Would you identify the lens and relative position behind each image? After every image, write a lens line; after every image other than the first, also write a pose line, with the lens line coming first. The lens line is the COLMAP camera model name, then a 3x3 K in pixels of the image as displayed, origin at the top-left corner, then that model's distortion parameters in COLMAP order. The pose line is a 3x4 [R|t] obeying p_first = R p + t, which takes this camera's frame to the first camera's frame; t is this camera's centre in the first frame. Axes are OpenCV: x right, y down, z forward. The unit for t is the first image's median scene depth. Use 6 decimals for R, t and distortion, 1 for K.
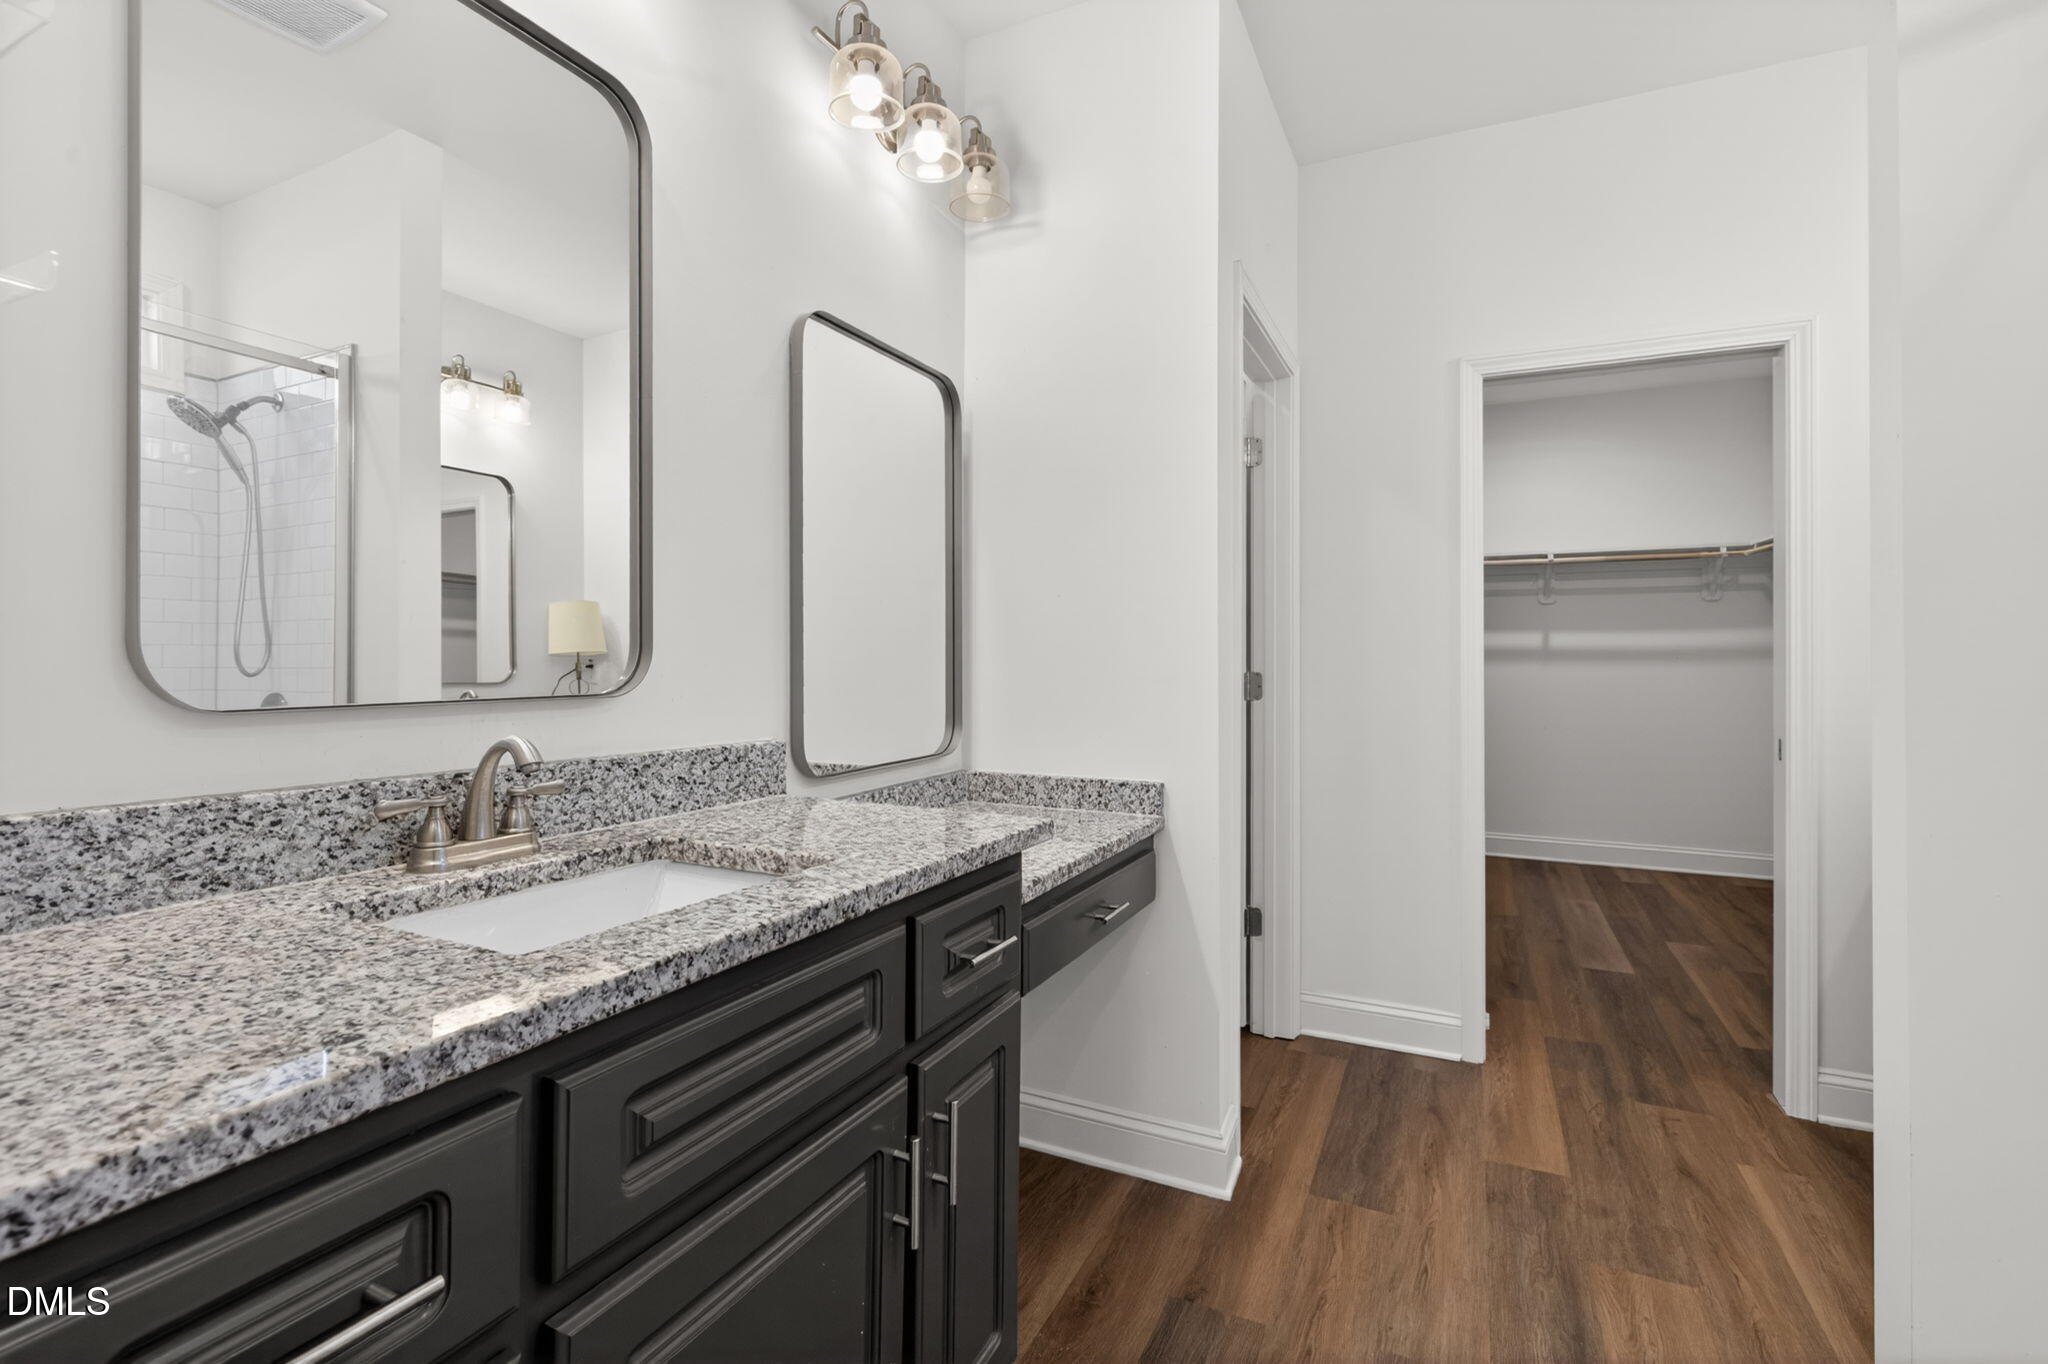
lens RADIAL K [[935.4, 0, 1023.6], [0, 935.4, 669.2], [0, 0, 1]] dist [-0.001557, -0.000469]
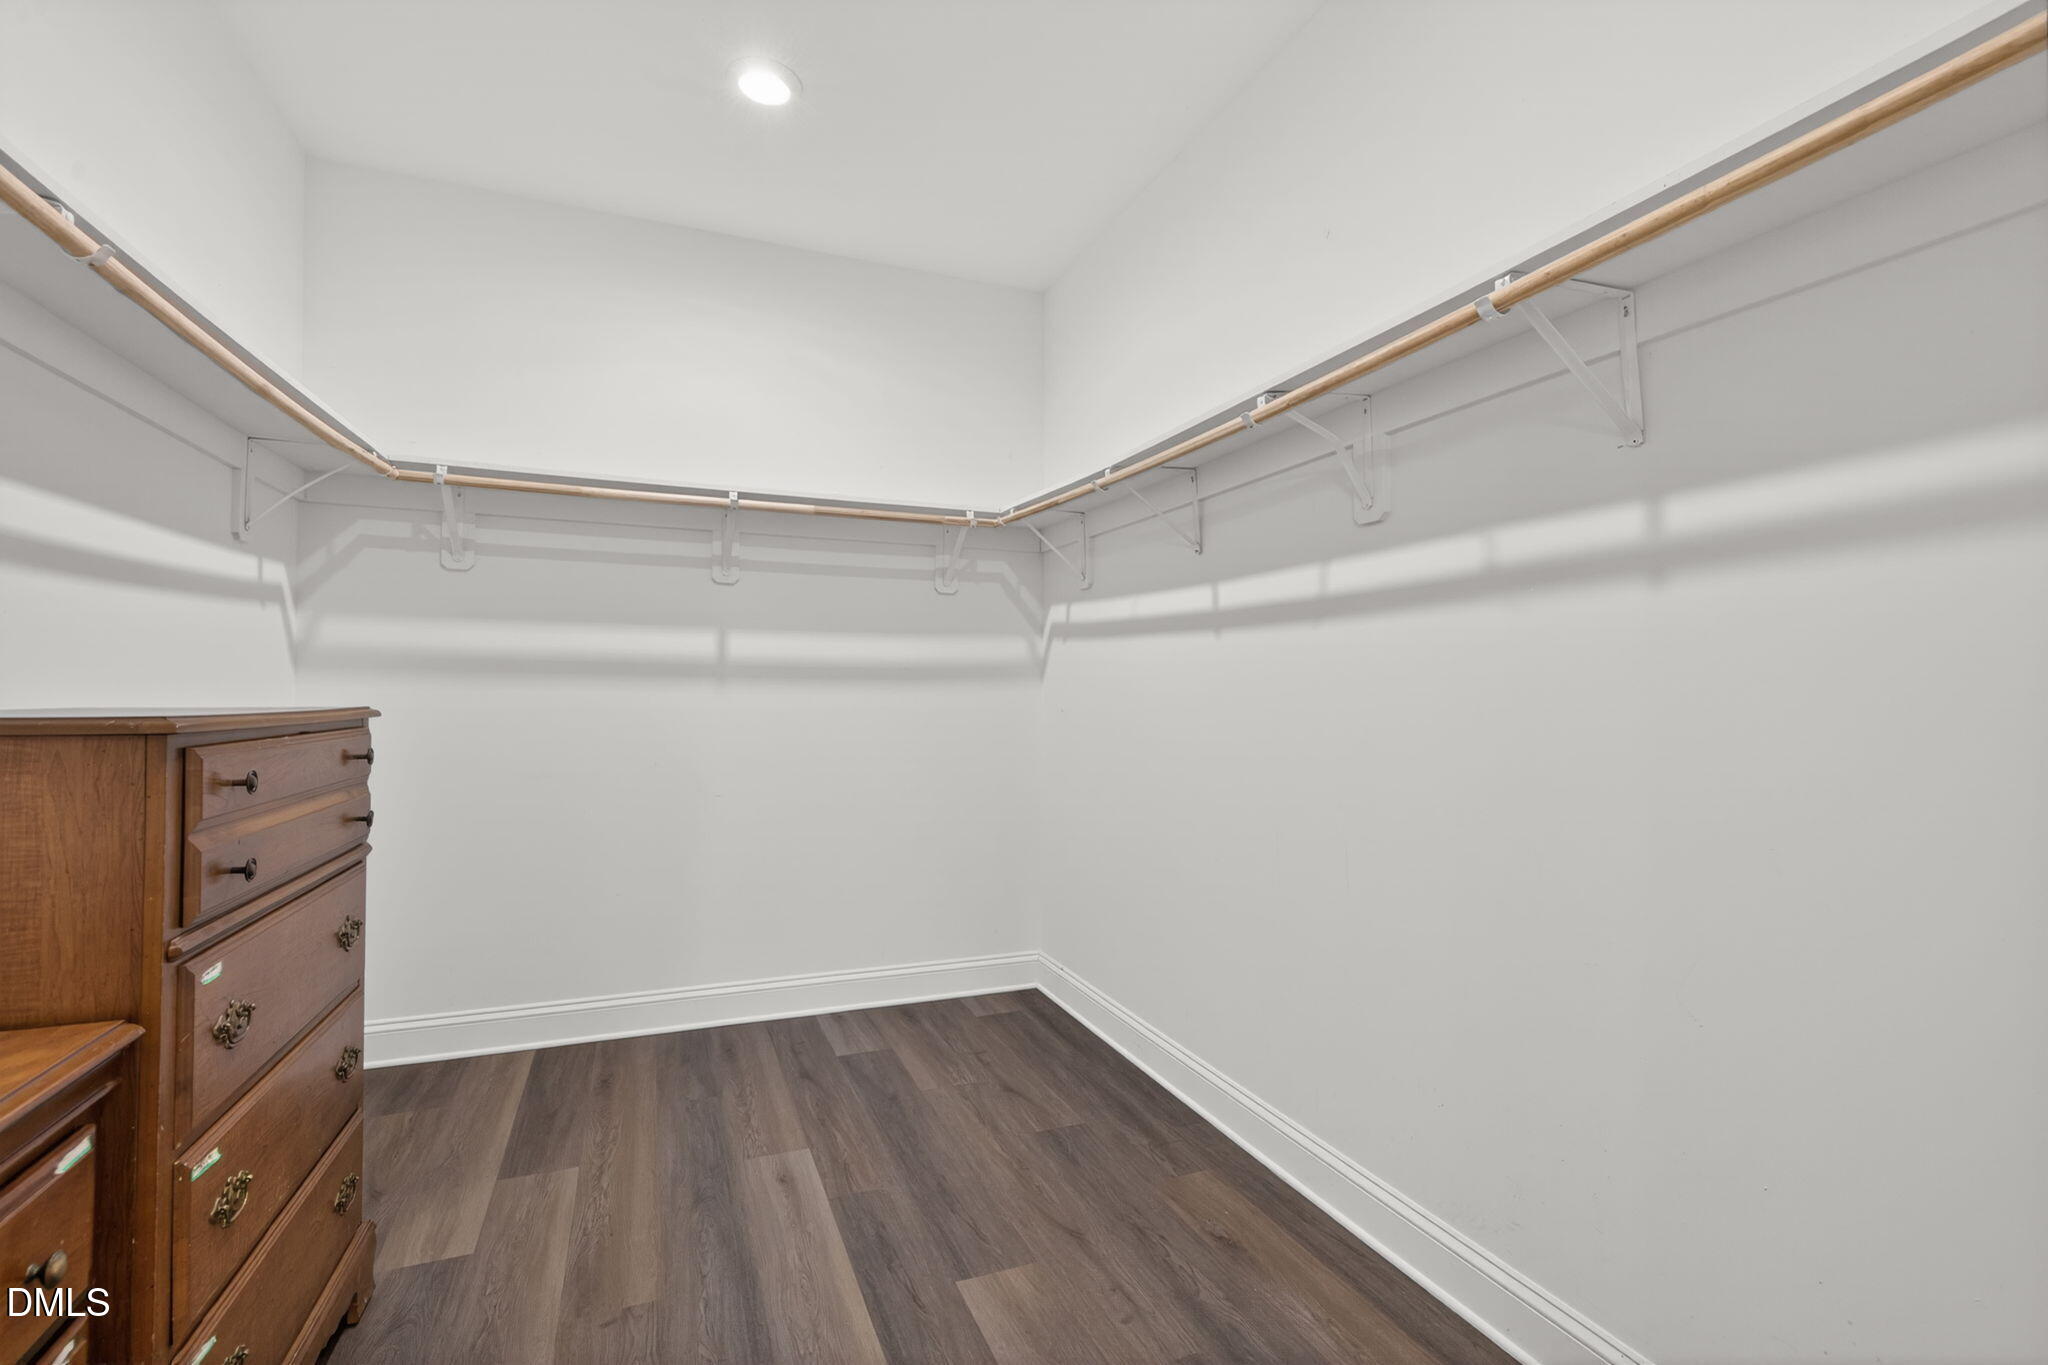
lens RADIAL K [[935.4, 0, 1023.6], [0, 935.4, 669.7], [0, 0, 1]] dist [-0.001557, -0.000469]
pose [[0.676440, 0.025311, 0.736062, 0.272845], [-0.004278, 0.999527, -0.030439, 0.002301], [-0.736485, 0.017441, 0.676229, 0.497265]]
